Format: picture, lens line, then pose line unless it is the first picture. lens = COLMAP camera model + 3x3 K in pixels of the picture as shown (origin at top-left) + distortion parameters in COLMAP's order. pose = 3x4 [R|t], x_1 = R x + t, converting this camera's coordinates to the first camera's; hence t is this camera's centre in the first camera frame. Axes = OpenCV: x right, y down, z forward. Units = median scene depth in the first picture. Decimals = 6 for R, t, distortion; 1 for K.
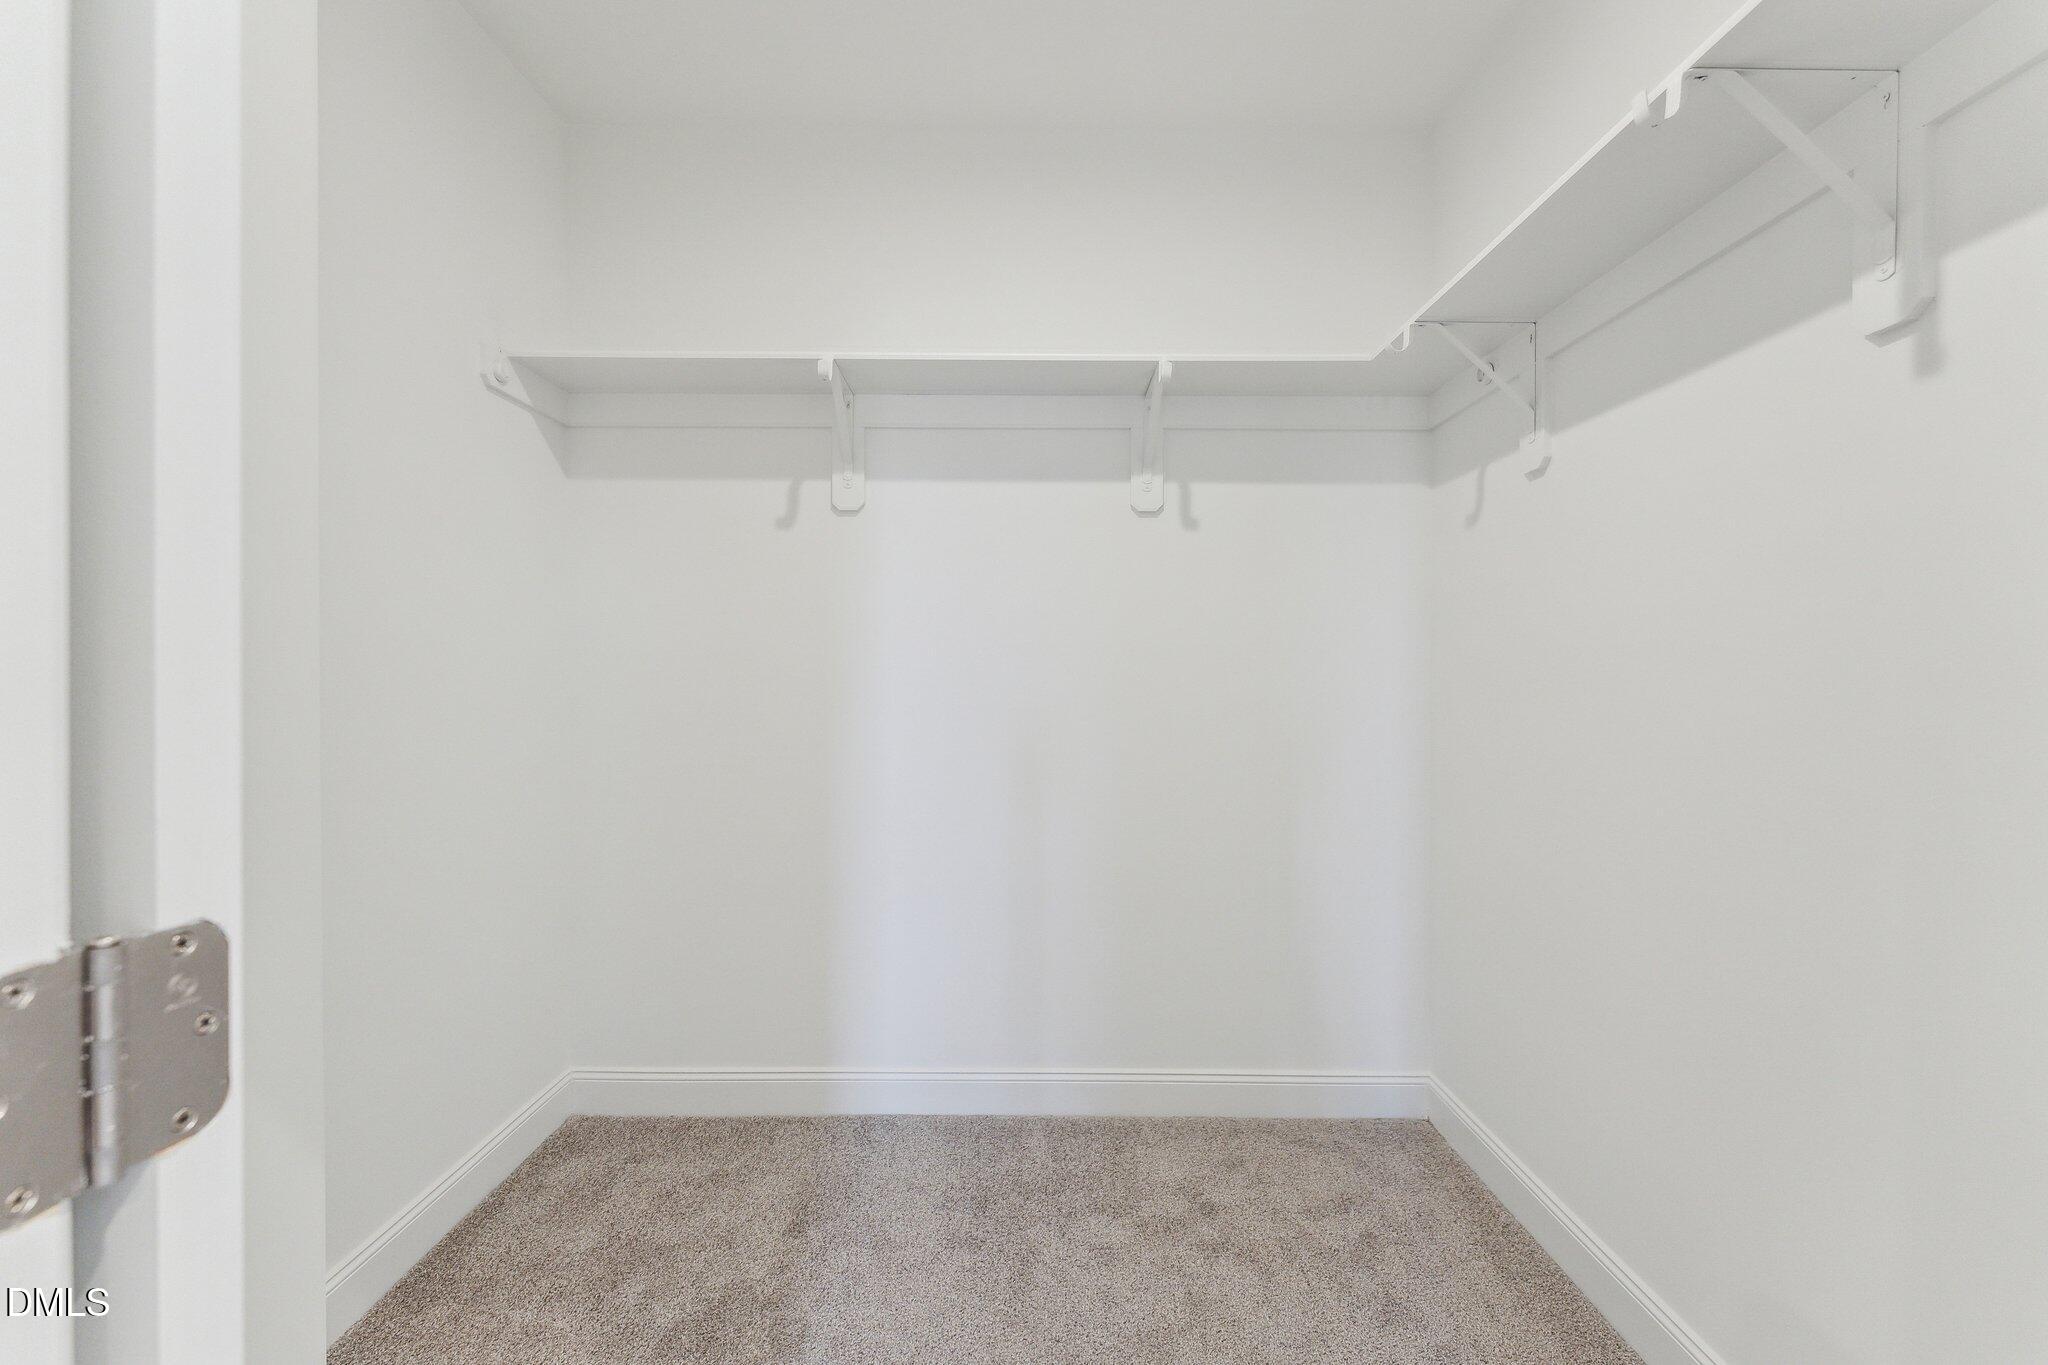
lens RADIAL K [[829.3, 0, 1027.0], [0, 829.3, 688.0], [0, 0, 1]] dist [-0.000843, 0.000005]
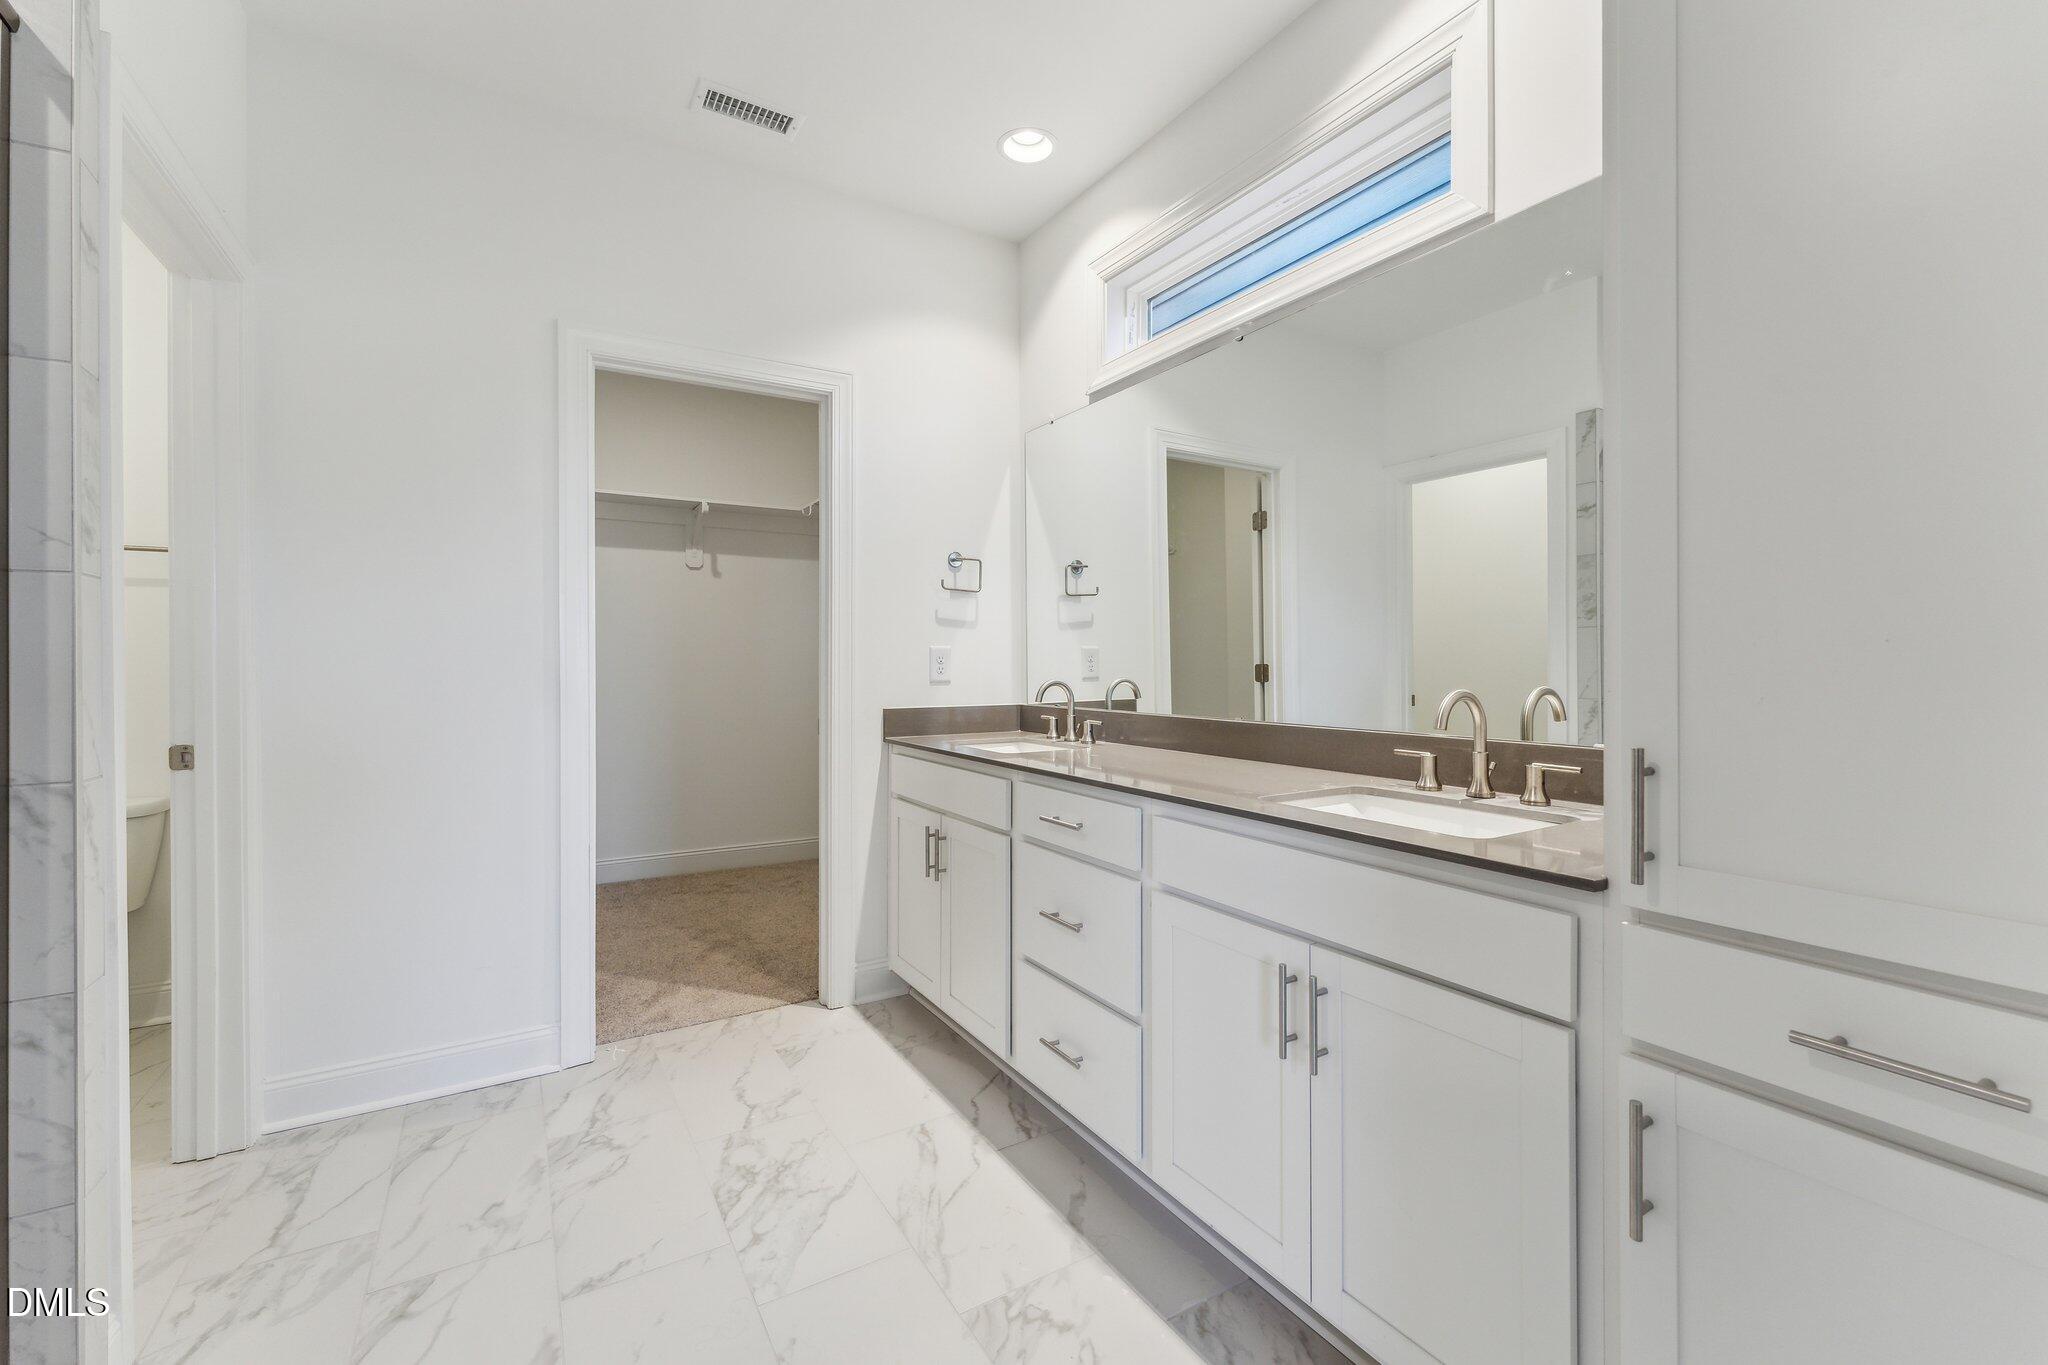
lens RADIAL K [[829.3, 0, 1026.0], [0, 829.3, 671.7], [0, 0, 1]] dist [-0.000843, 0.000005]
pose [[0.850100, 0.000995, 0.526620, -0.224060], [-0.002993, 0.999991, 0.002942, 0.027330], [-0.526613, -0.004077, 0.850095, -1.102609]]
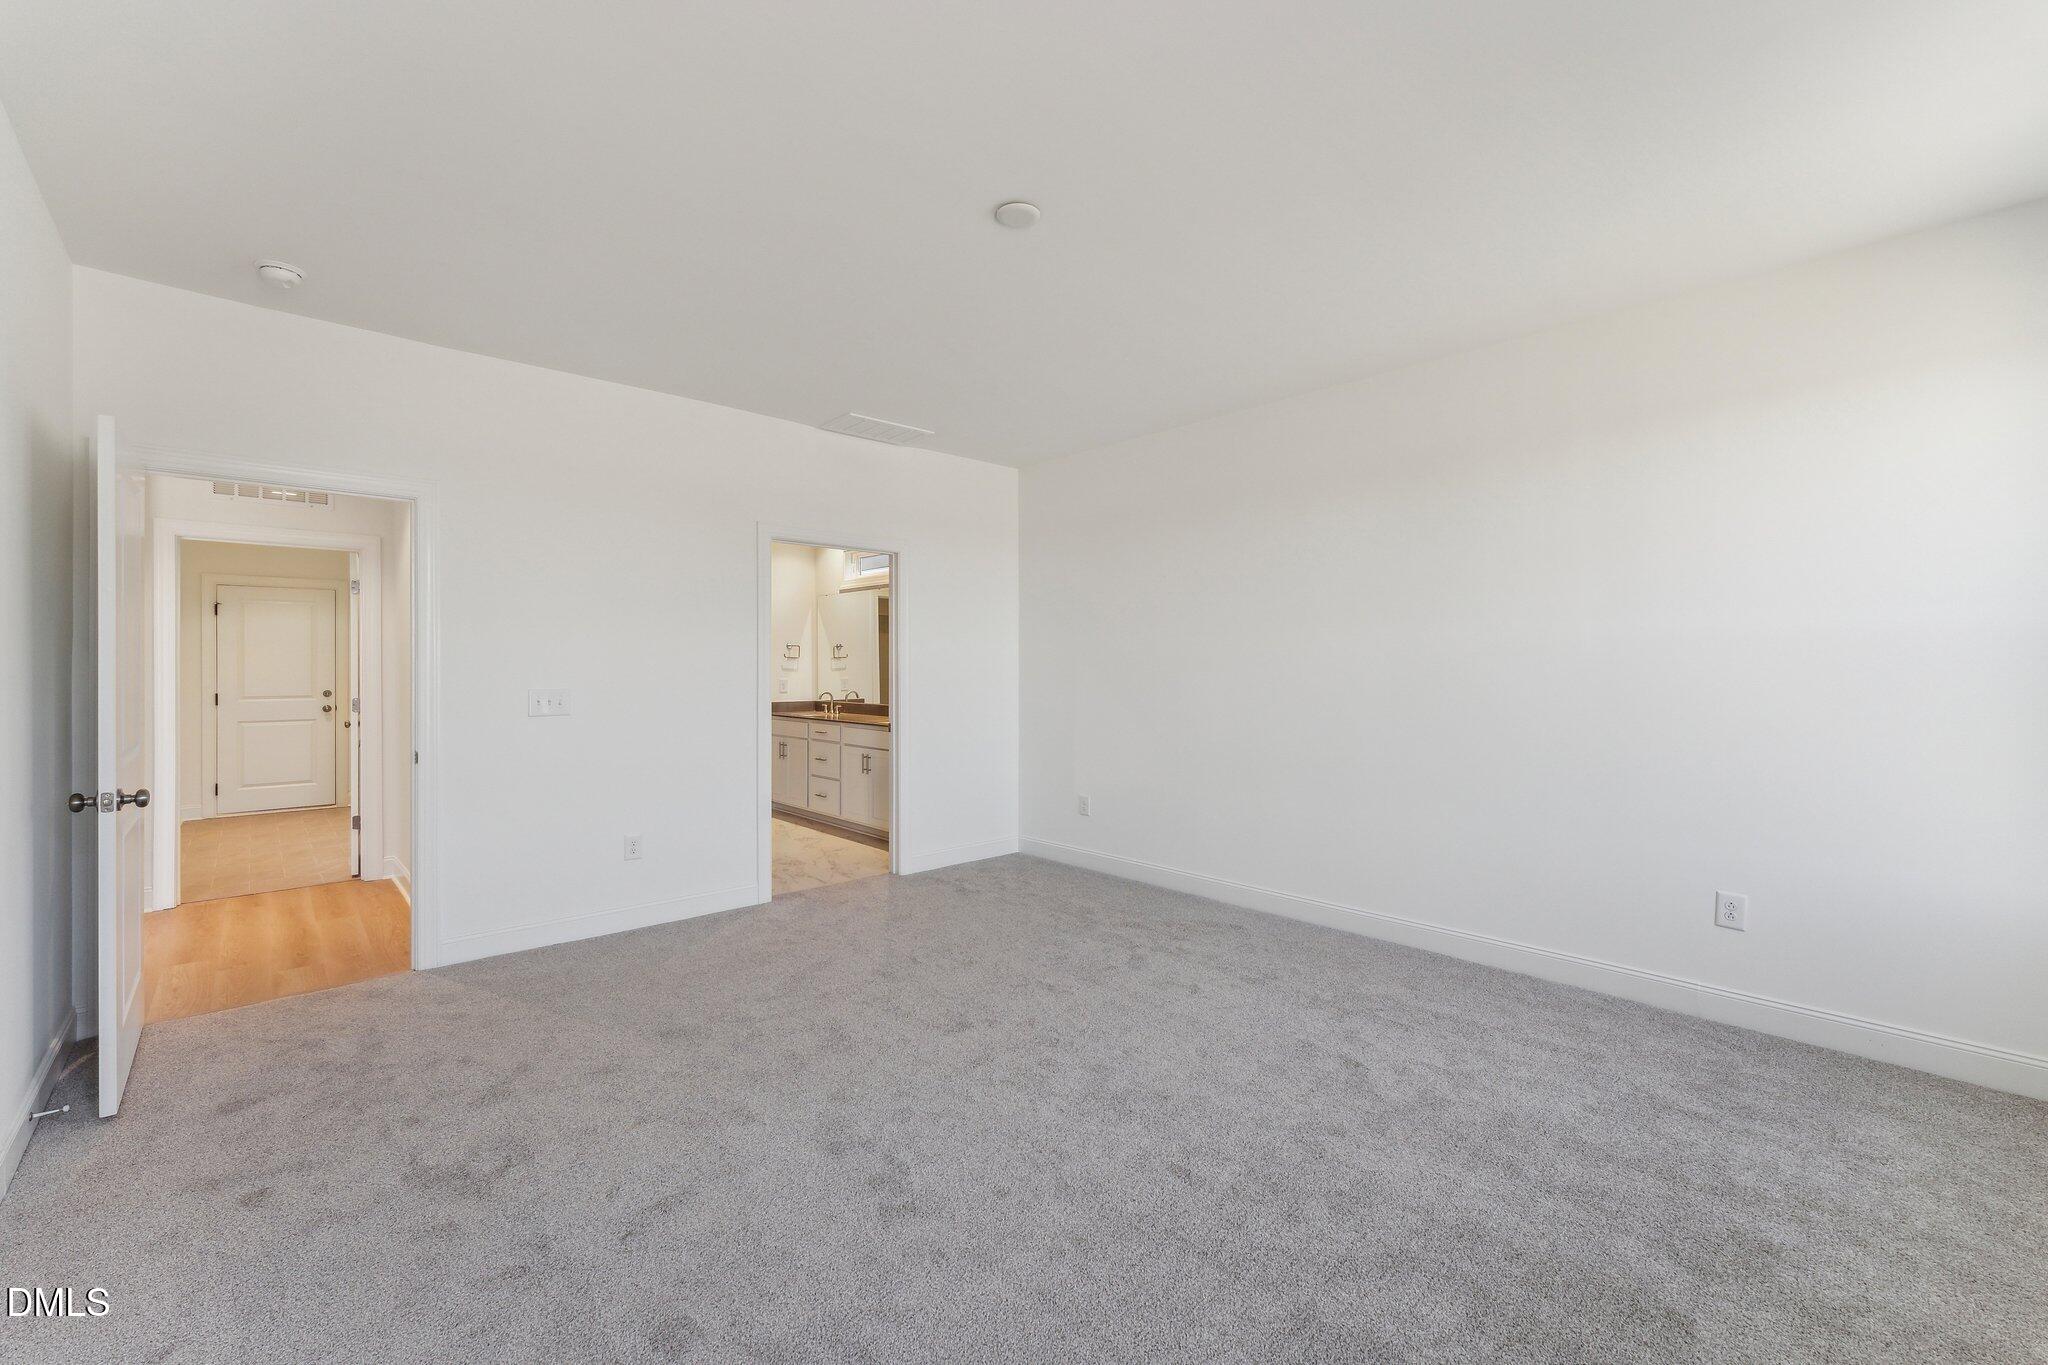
lens RADIAL K [[829.3, 0, 1027.4], [0, 829.3, 673.9], [0, 0, 1]] dist [-0.000843, 0.000005]
pose [[0.722256, 0.006434, 0.691596, -2.047040], [-0.009304, 0.999957, 0.000414, -0.084361], [-0.691564, -0.006734, 0.722284, -4.501552]]
